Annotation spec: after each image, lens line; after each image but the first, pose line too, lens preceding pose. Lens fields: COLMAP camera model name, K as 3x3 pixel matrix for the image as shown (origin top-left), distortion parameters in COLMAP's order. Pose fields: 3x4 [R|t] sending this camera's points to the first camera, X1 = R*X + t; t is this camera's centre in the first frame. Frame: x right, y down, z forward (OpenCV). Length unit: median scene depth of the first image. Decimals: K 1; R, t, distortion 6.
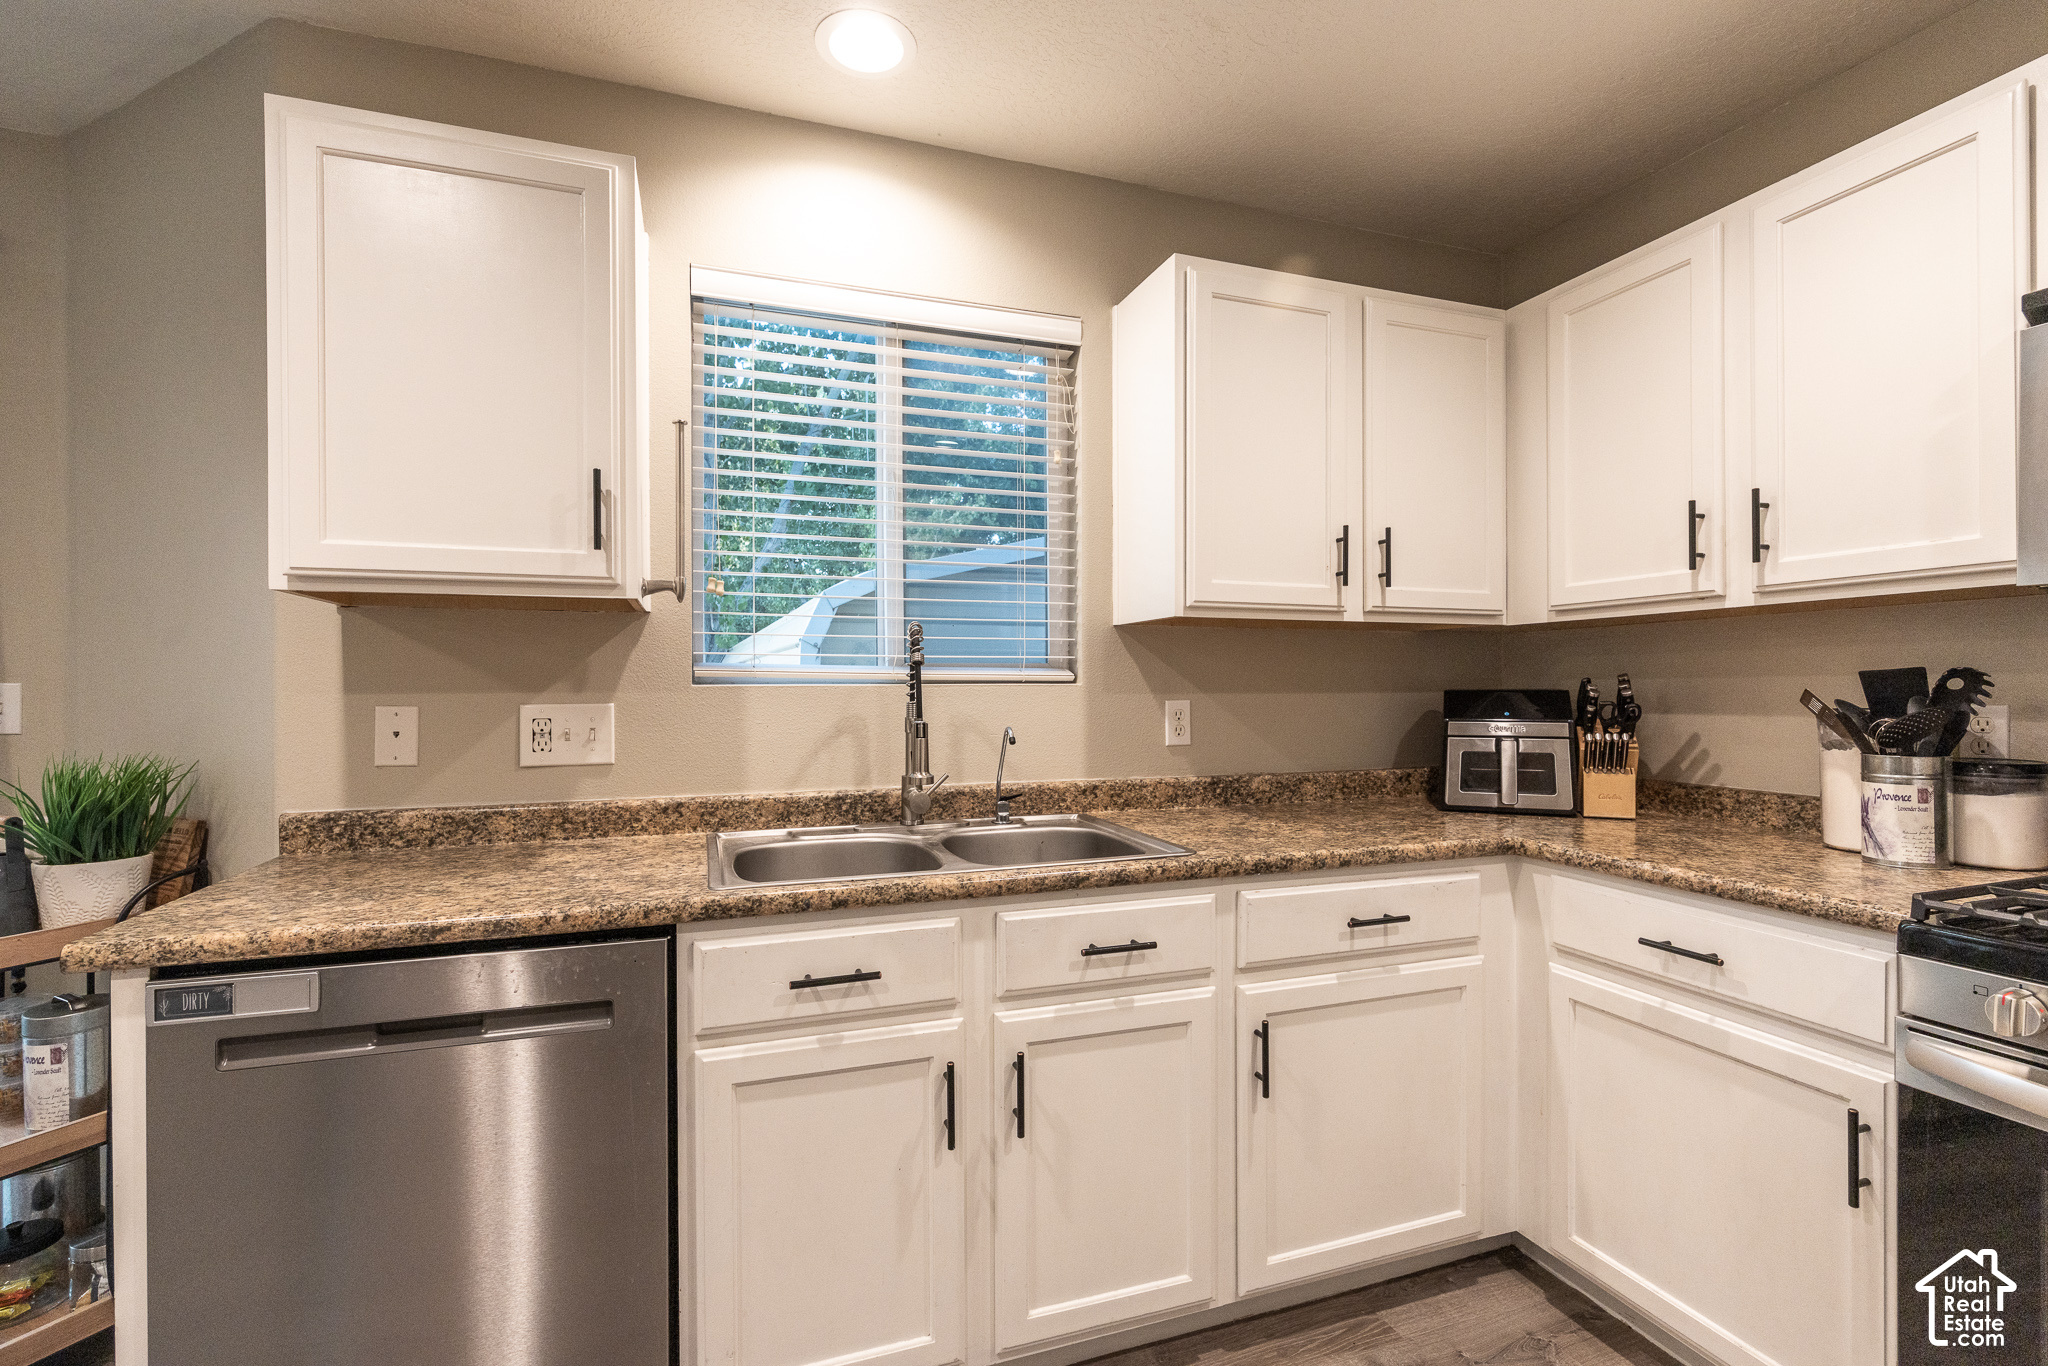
lens RADIAL K [[933.8, 0, 1027.7], [0, 933.8, 687.4], [0, 0, 1]] dist [-0.000349, 0.000359]
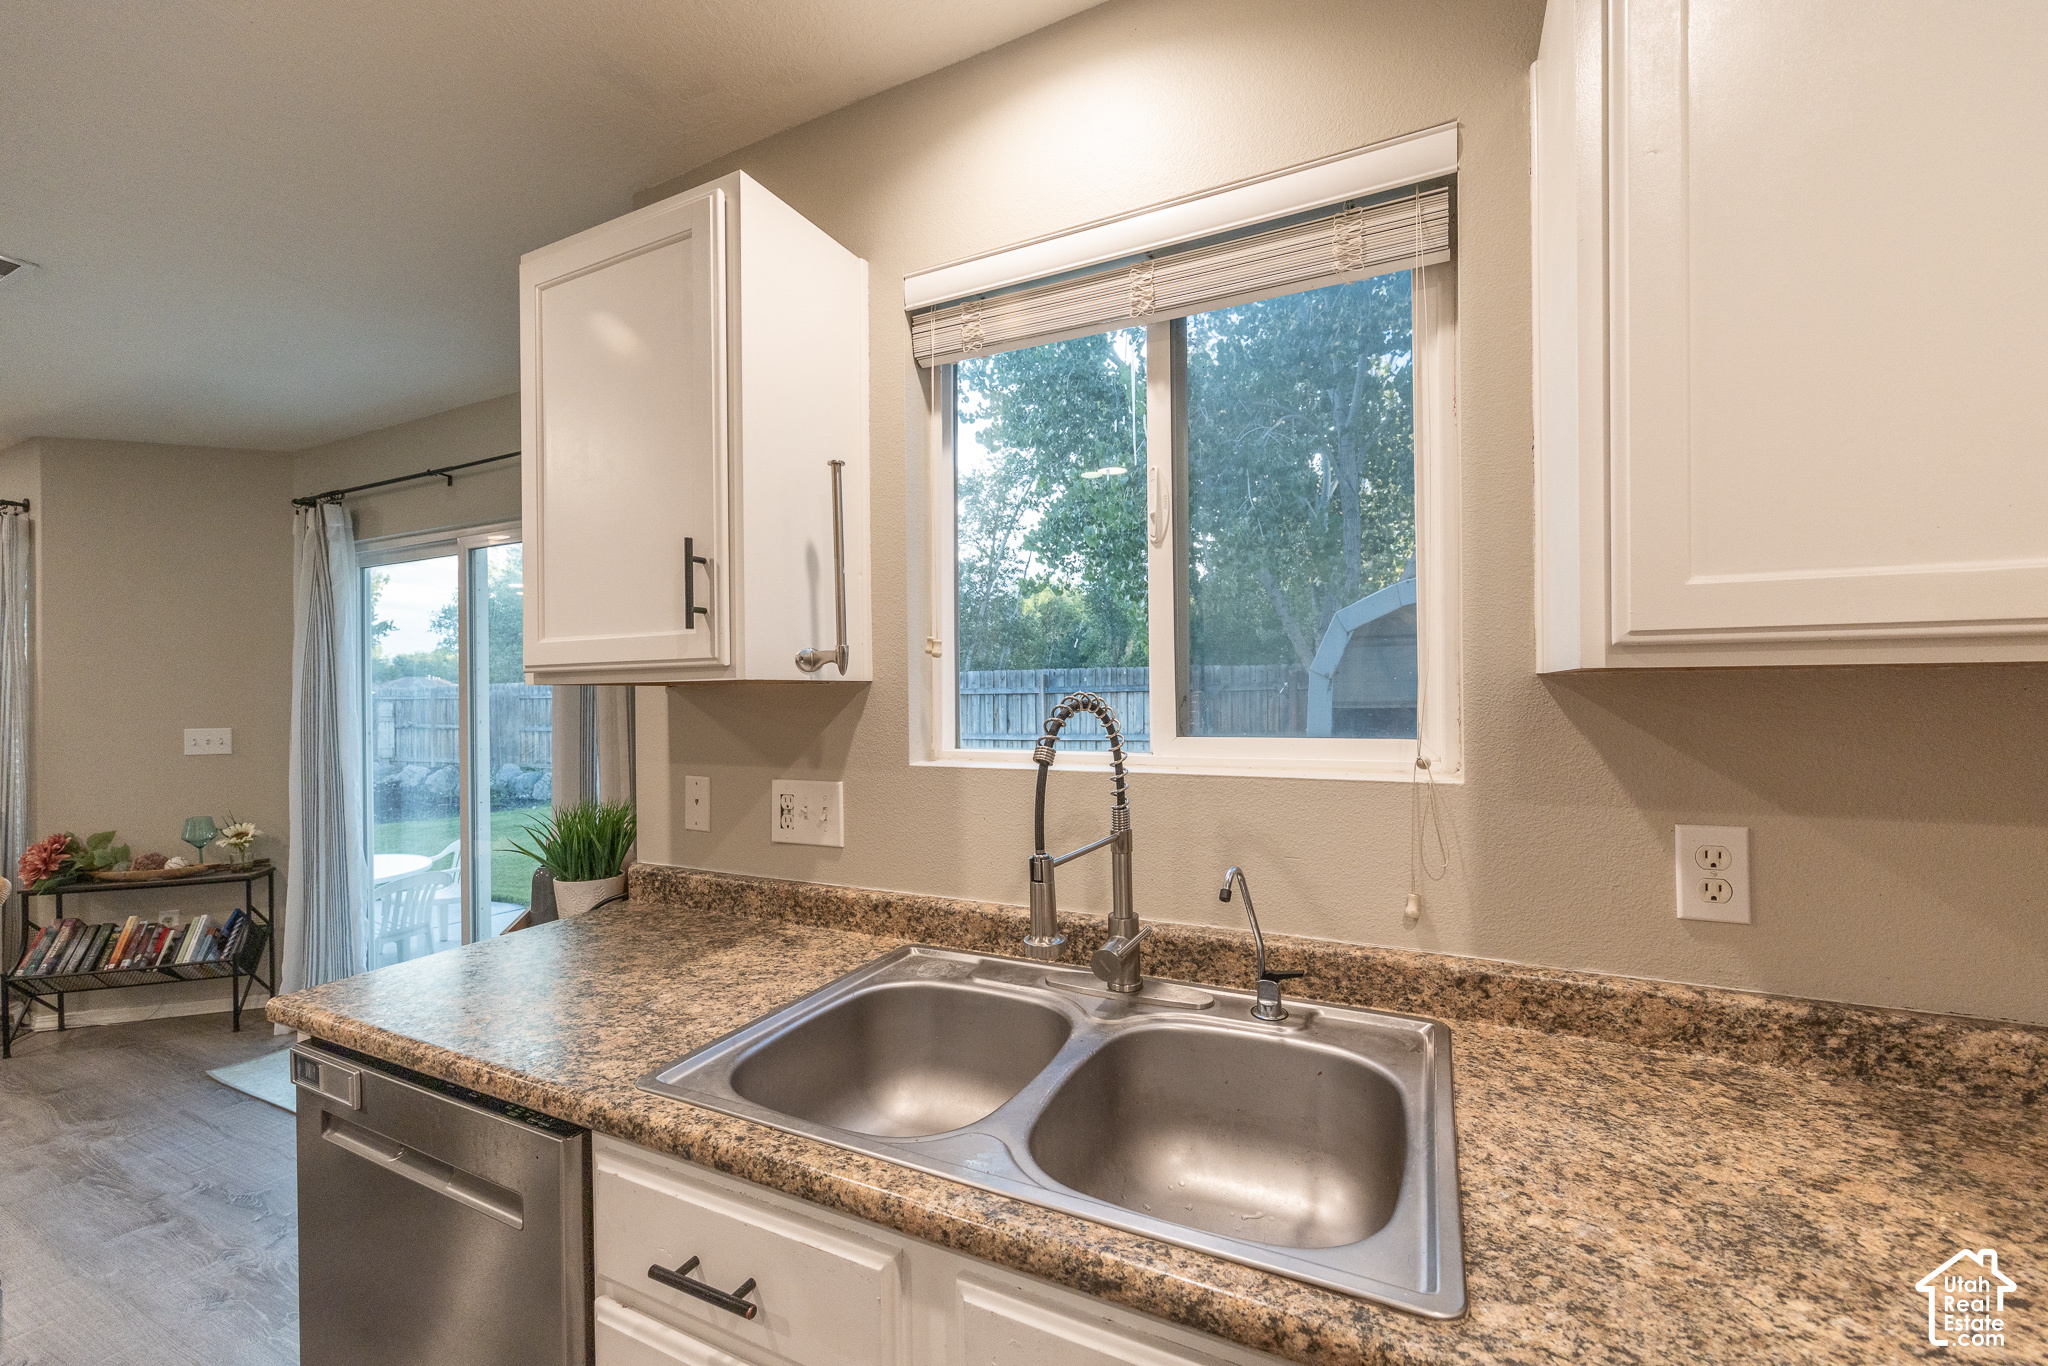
lens RADIAL K [[817.5, 0, 1031.0], [0, 817.5, 698.0], [0, 0, 1]] dist [0.001898, 0.000352]
pose [[0.704338, -0.001437, -0.709863, 0.269529], [0.006411, 0.999970, 0.004336, -0.070447], [0.709835, -0.007605, 0.704326, 0.584751]]
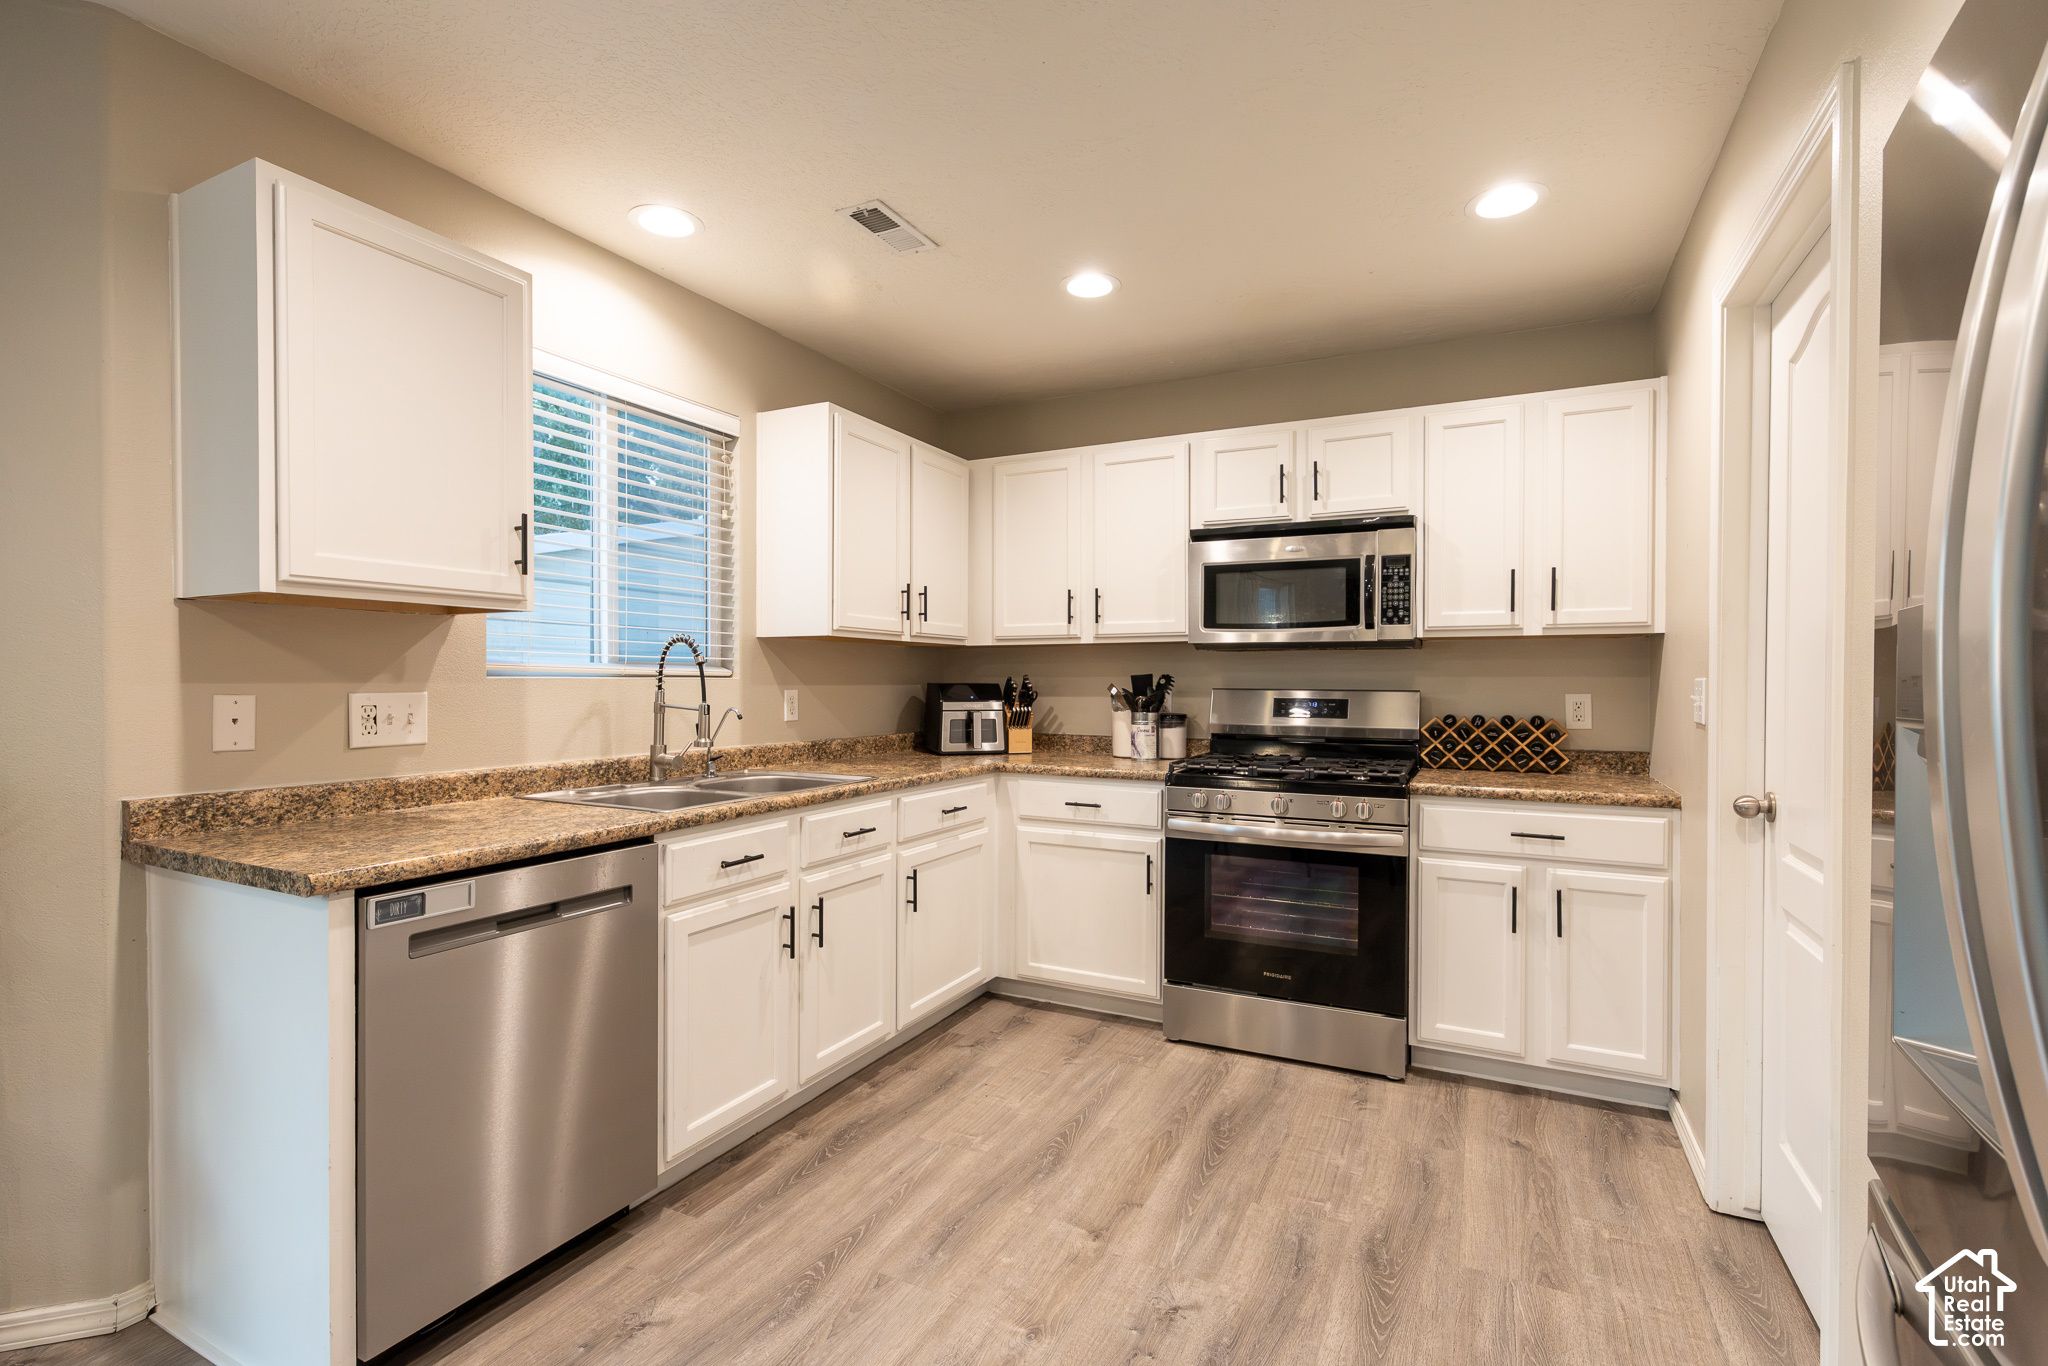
lens RADIAL K [[933.8, 0, 1028.0], [0, 933.8, 687.0], [0, 0, 1]] dist [-0.000349, 0.000359]
pose [[0.720709, 0.000780, 0.693238, -0.738060], [-0.004277, 0.999985, 0.003322, 0.003444], [-0.693225, -0.005359, 0.720701, -0.384776]]
